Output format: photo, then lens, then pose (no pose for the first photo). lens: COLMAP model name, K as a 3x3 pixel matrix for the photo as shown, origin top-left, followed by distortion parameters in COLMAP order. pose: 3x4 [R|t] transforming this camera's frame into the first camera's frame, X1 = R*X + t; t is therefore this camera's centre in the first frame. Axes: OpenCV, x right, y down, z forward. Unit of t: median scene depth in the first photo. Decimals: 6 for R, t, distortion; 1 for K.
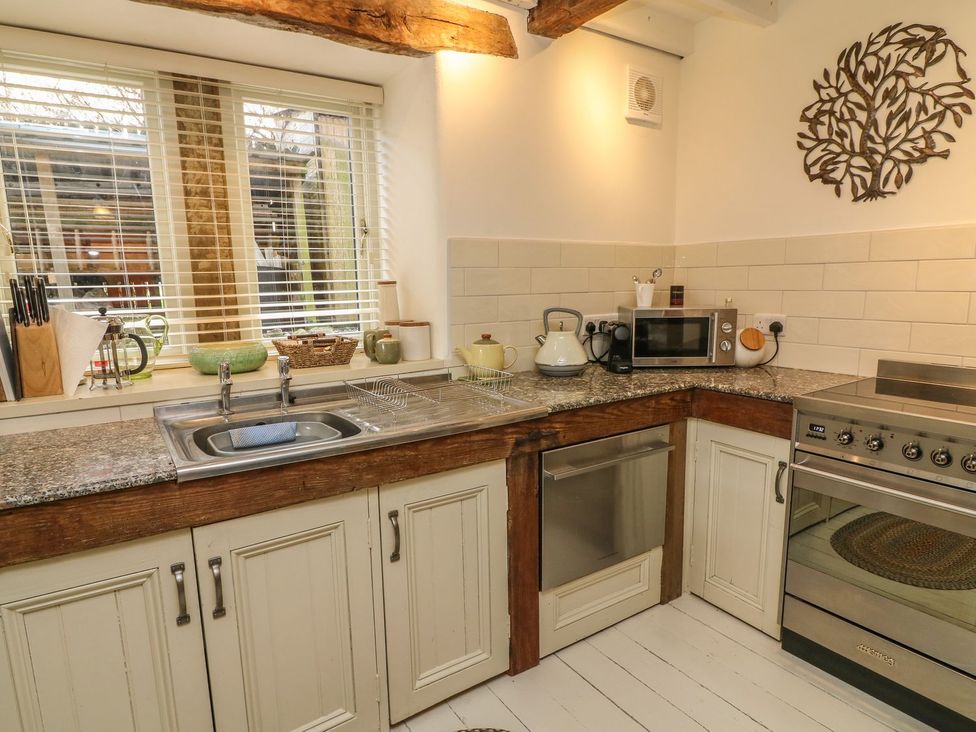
lens RADIAL K [[557.1, 0, 485.2], [0, 557.1, 373.2], [0, 0, 1]] dist [-0.006335, -0.000152]
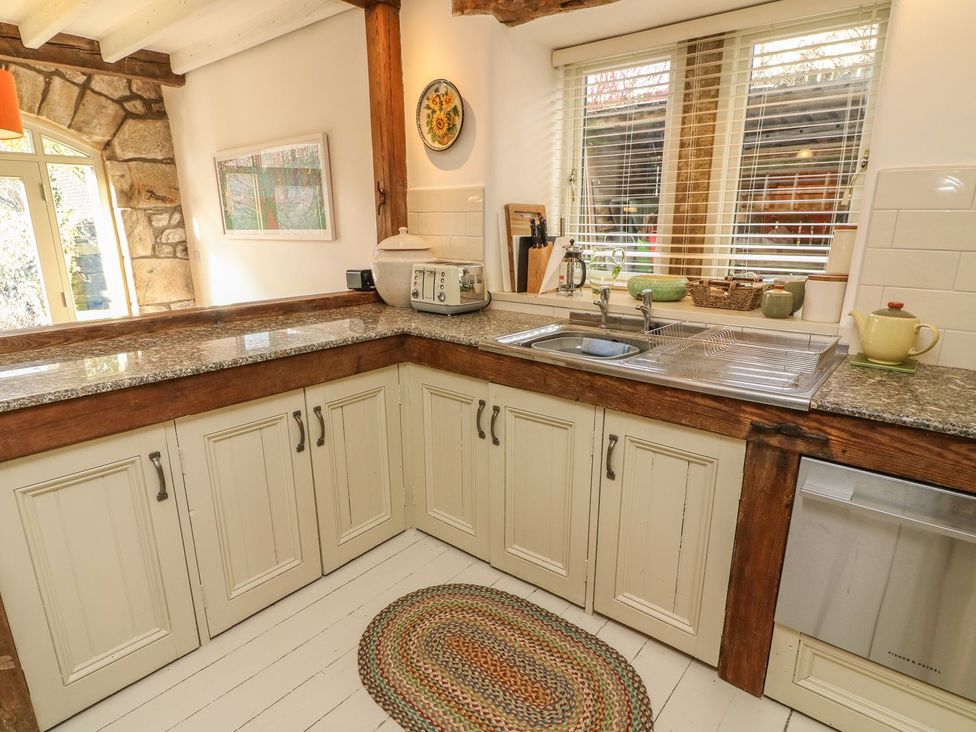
lens RADIAL K [[524.3, 0, 493.9], [0, 524.3, 365.0], [0, 0, 1]] dist [0.003576, -0.017585]
pose [[0.335076, 0.261157, -0.905274, 0.466326], [-0.162446, 0.962442, 0.217522, -0.054225], [0.928081, 0.074172, 0.364916, 0.265167]]
